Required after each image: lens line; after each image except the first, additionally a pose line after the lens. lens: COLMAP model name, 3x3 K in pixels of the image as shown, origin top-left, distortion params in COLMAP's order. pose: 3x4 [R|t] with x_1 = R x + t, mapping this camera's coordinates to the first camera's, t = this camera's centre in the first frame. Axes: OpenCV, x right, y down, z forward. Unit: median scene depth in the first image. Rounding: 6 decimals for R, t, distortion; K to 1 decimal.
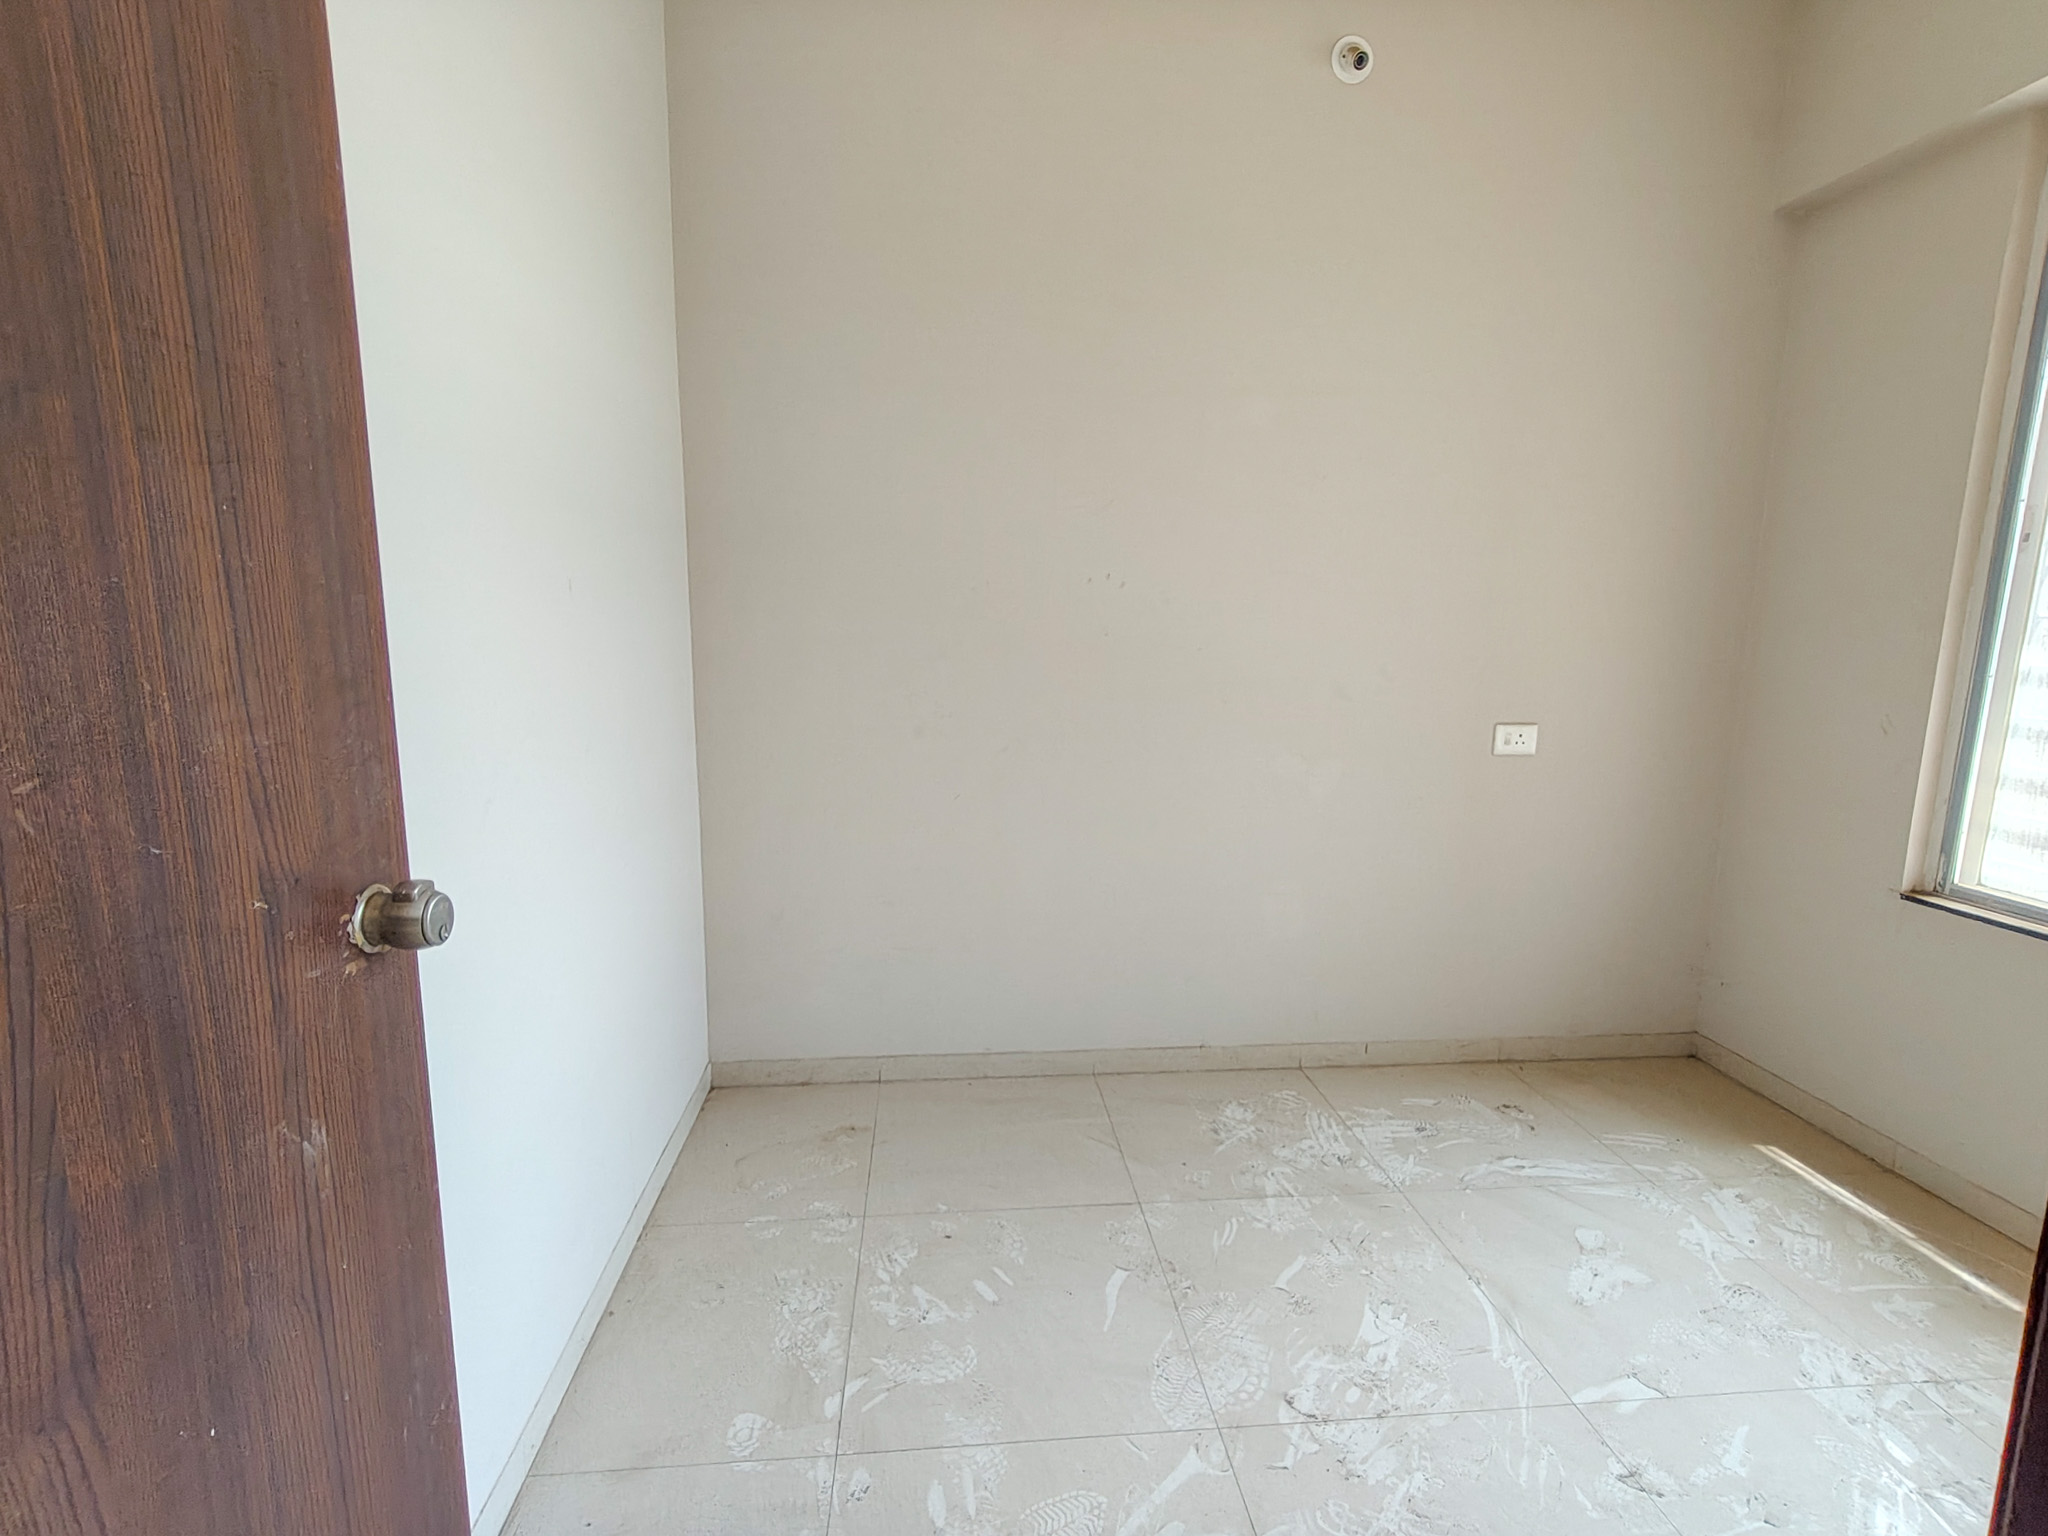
lens RADIAL K [[966.4, 0, 1030.6], [0, 966.4, 781.2], [0, 0, 1]] dist [0.010740, -0.001724]
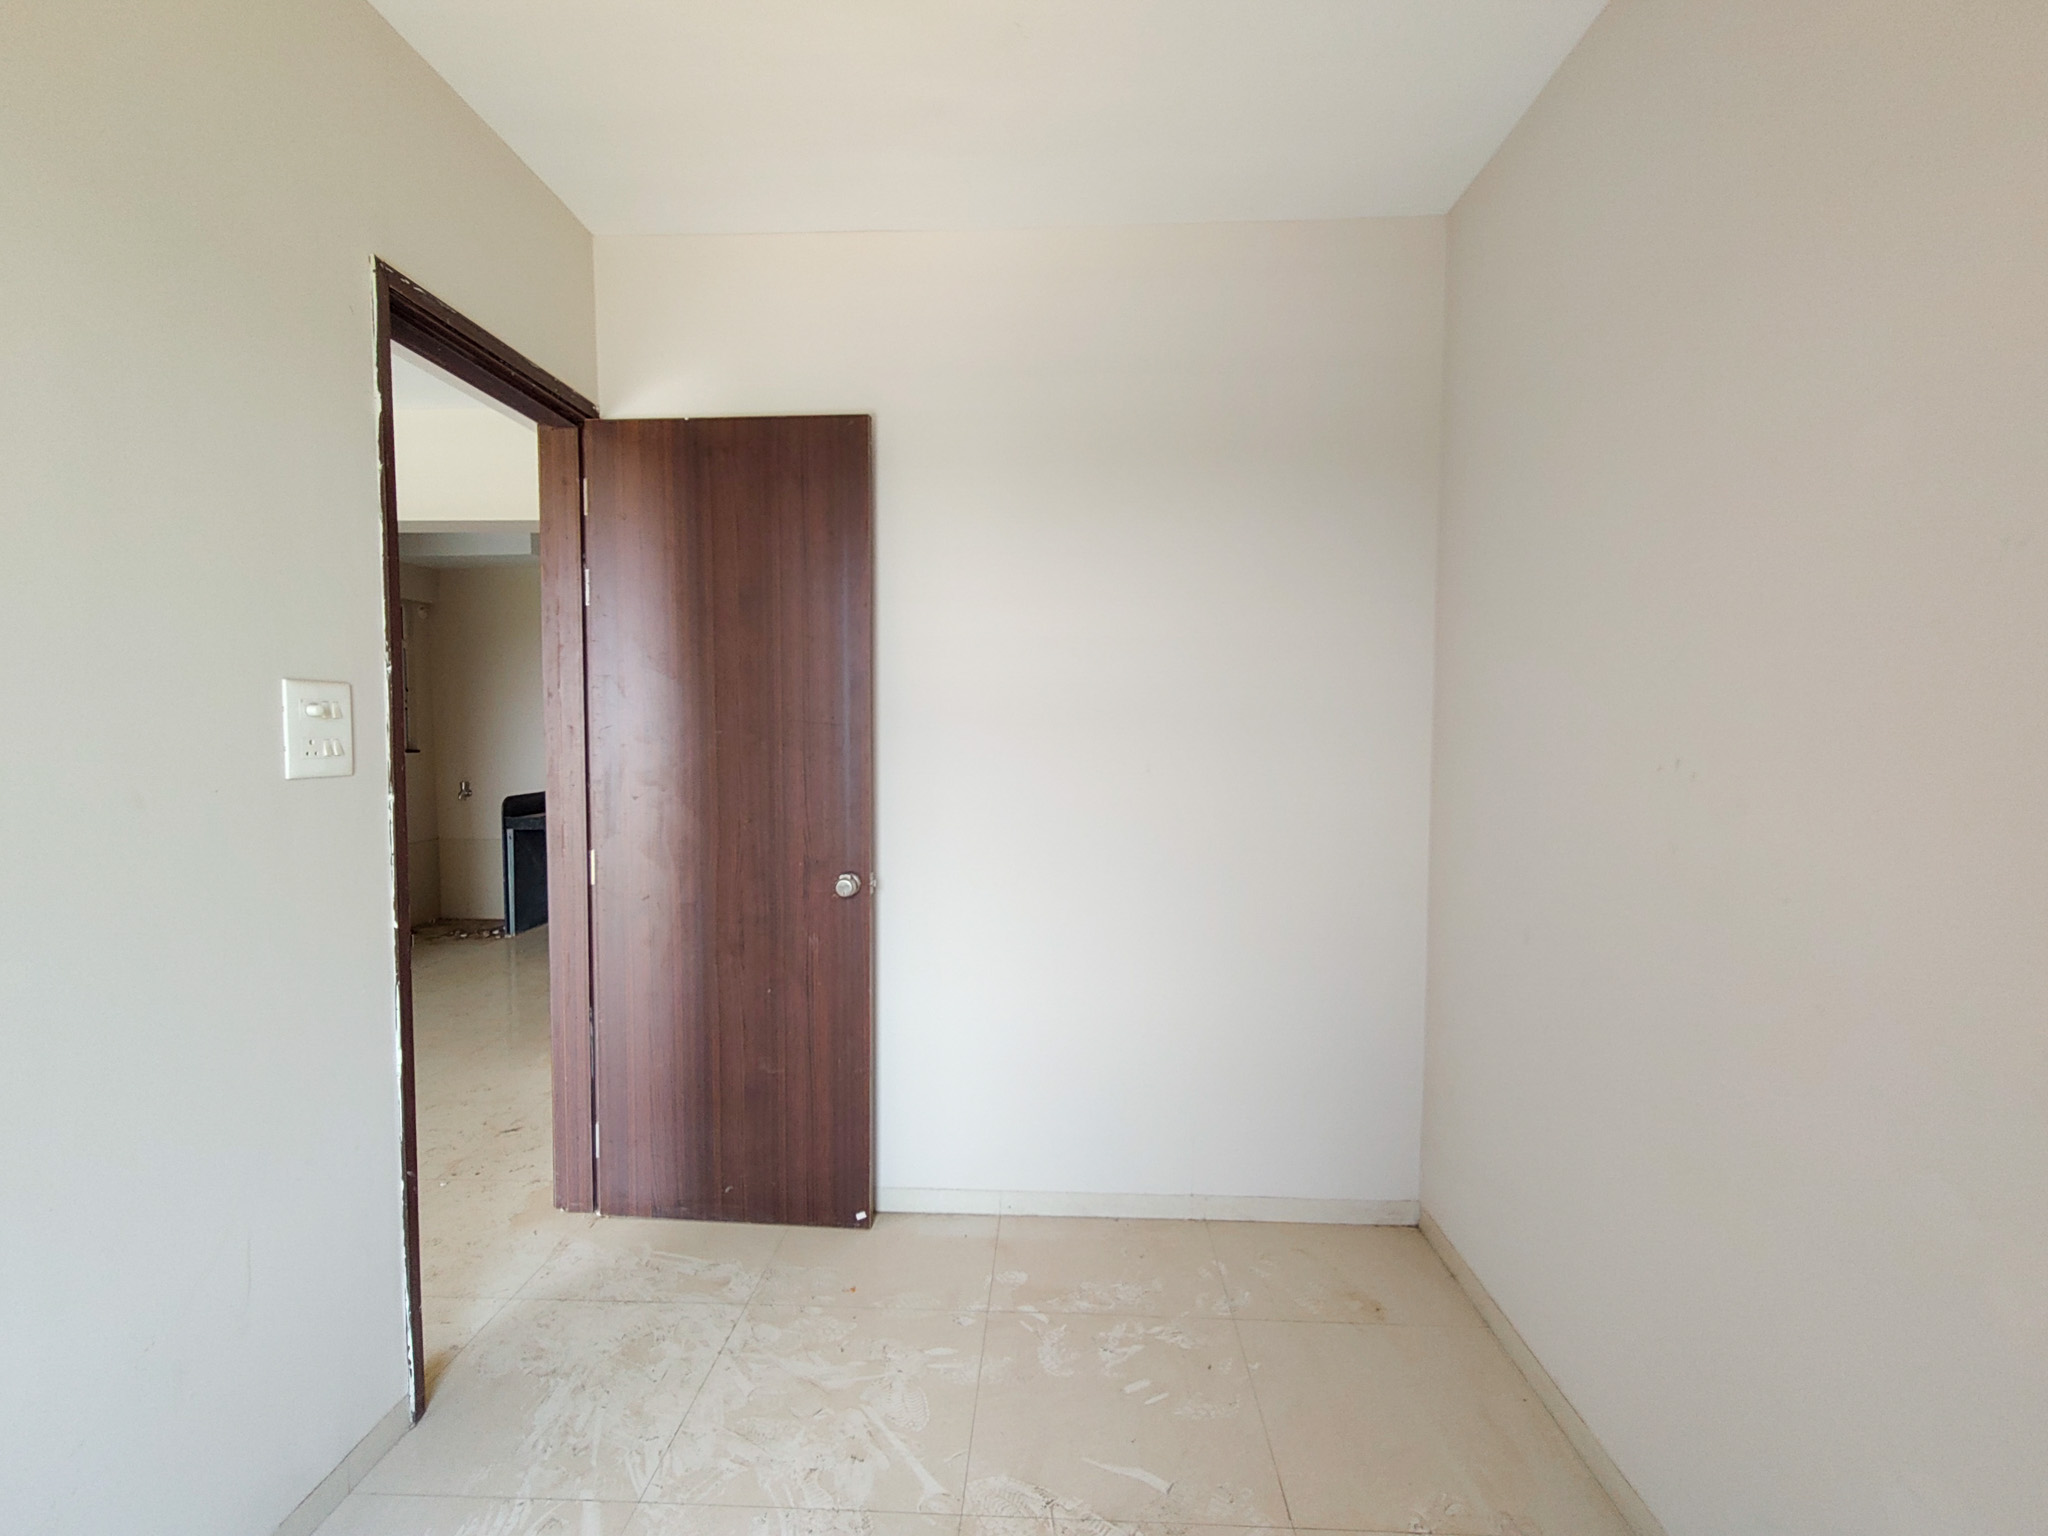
lens RADIAL K [[966.4, 0, 1023.5], [0, 966.4, 779.5], [0, 0, 1]] dist [0.010740, -0.001724]
pose [[-0.147945, 0.045489, -0.987949, 1.601725], [-0.167257, 0.983402, 0.070327, -0.350174], [0.974750, 0.175645, -0.137881, 1.353699]]
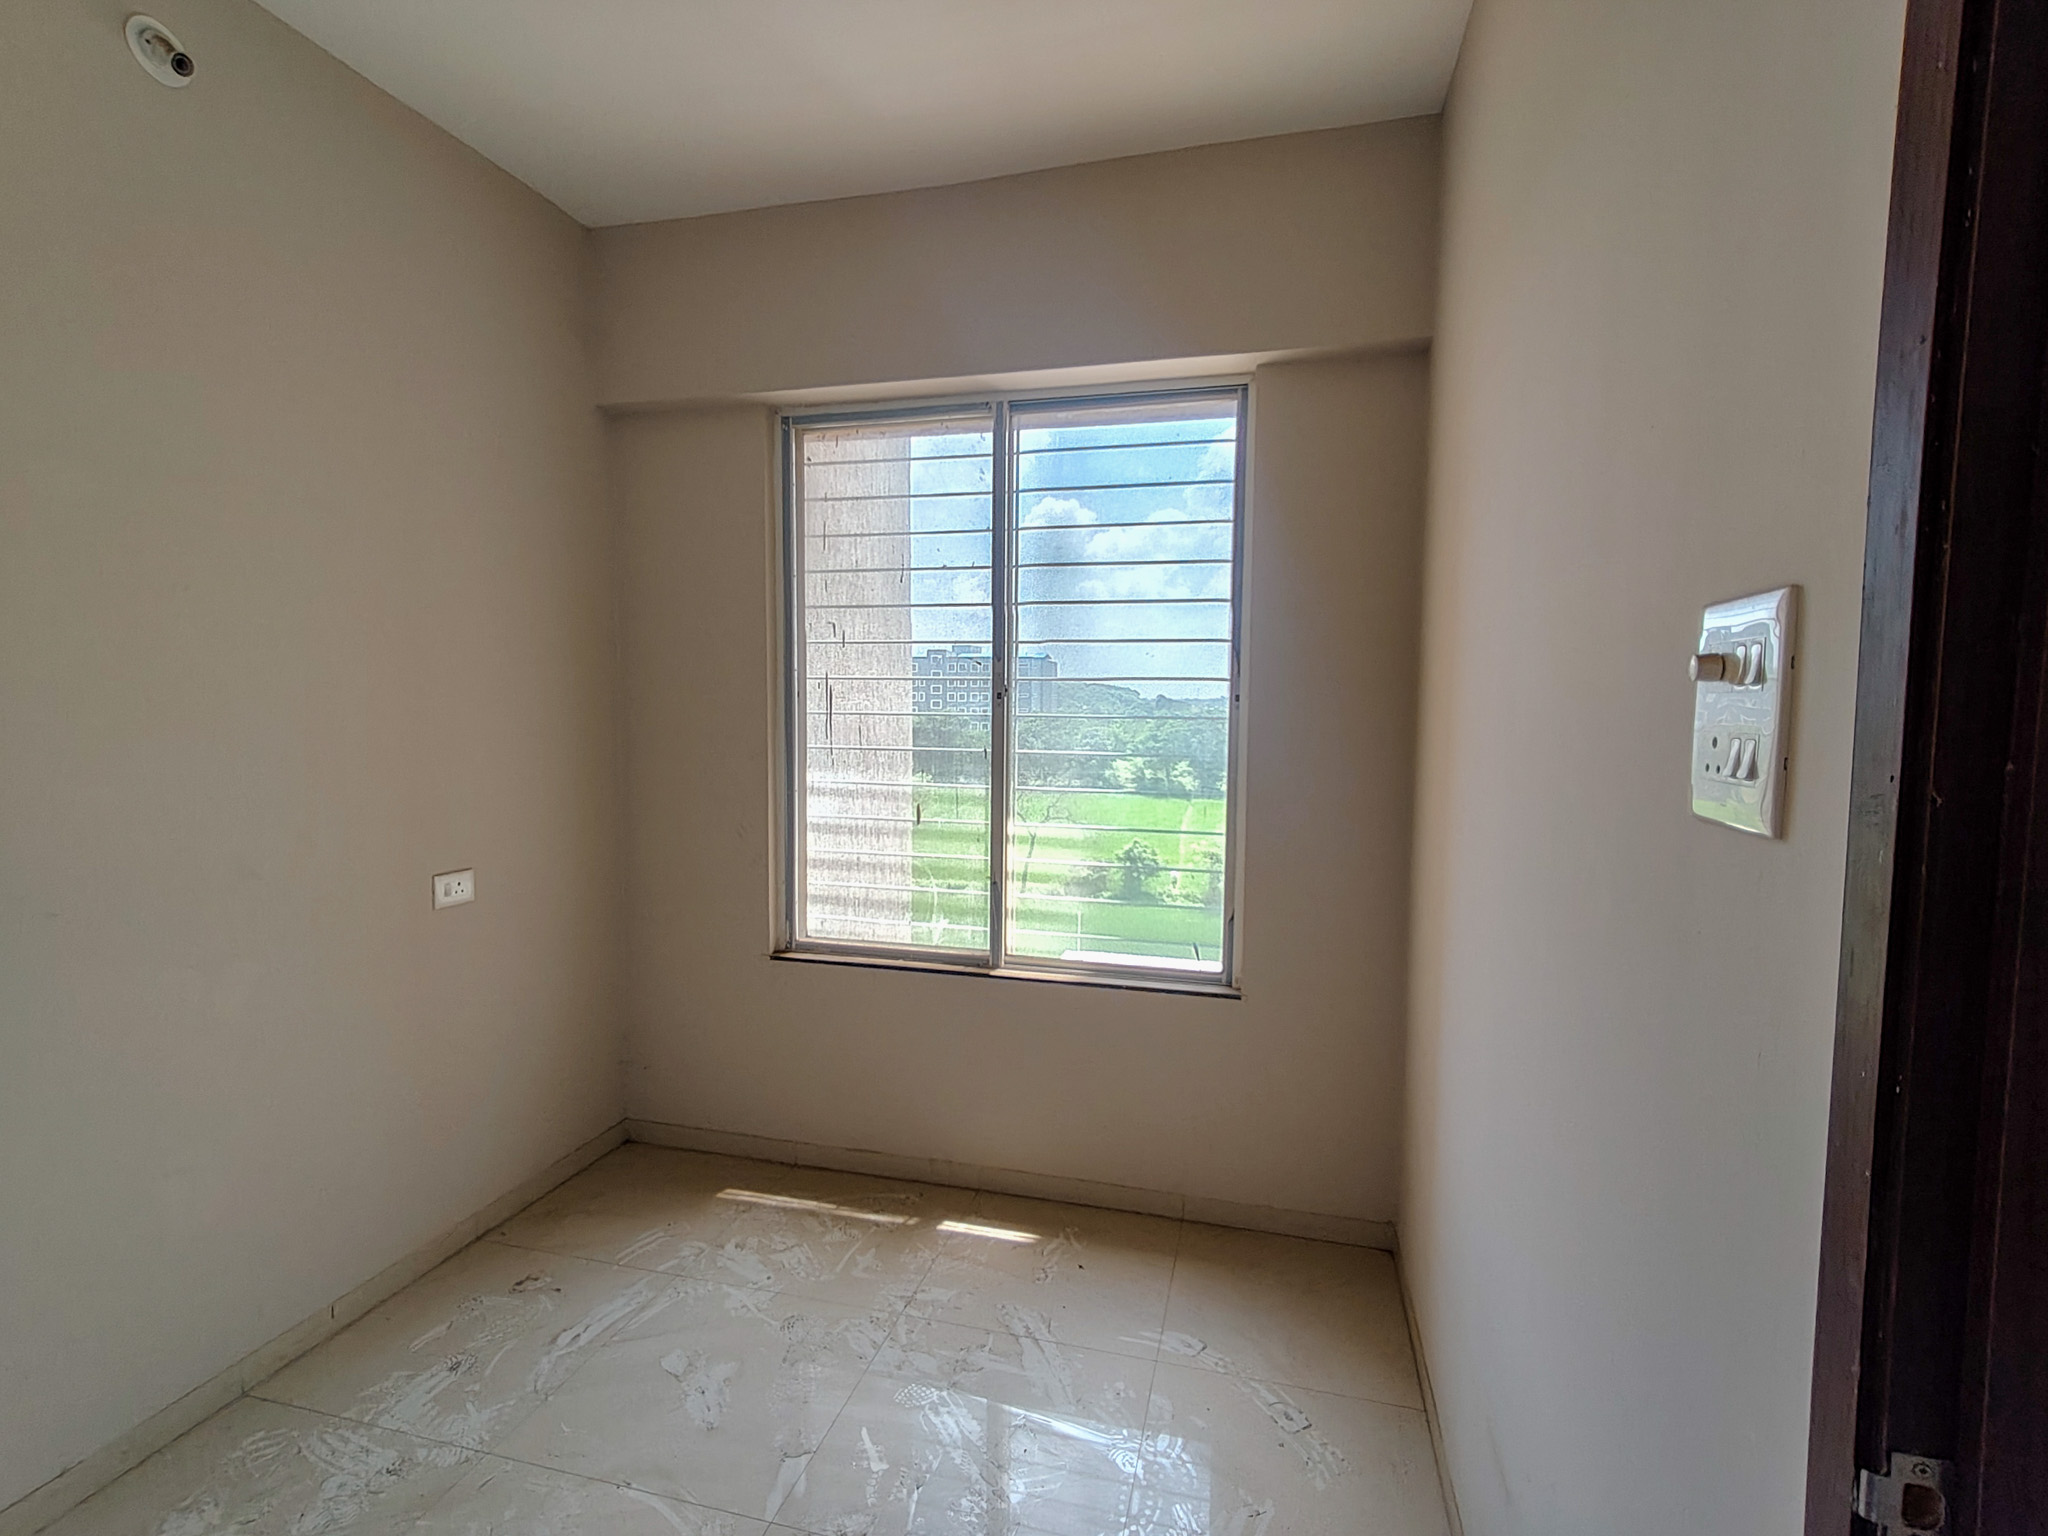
lens RADIAL K [[966.4, 0, 1013.4], [0, 966.4, 779.4], [0, 0, 1]] dist [0.010740, -0.001724]
pose [[0.351050, -0.076764, 0.933205, -0.193744], [0.149797, 0.988402, 0.024955, -0.103606], [-0.924297, 0.131031, 0.358477, 0.189937]]
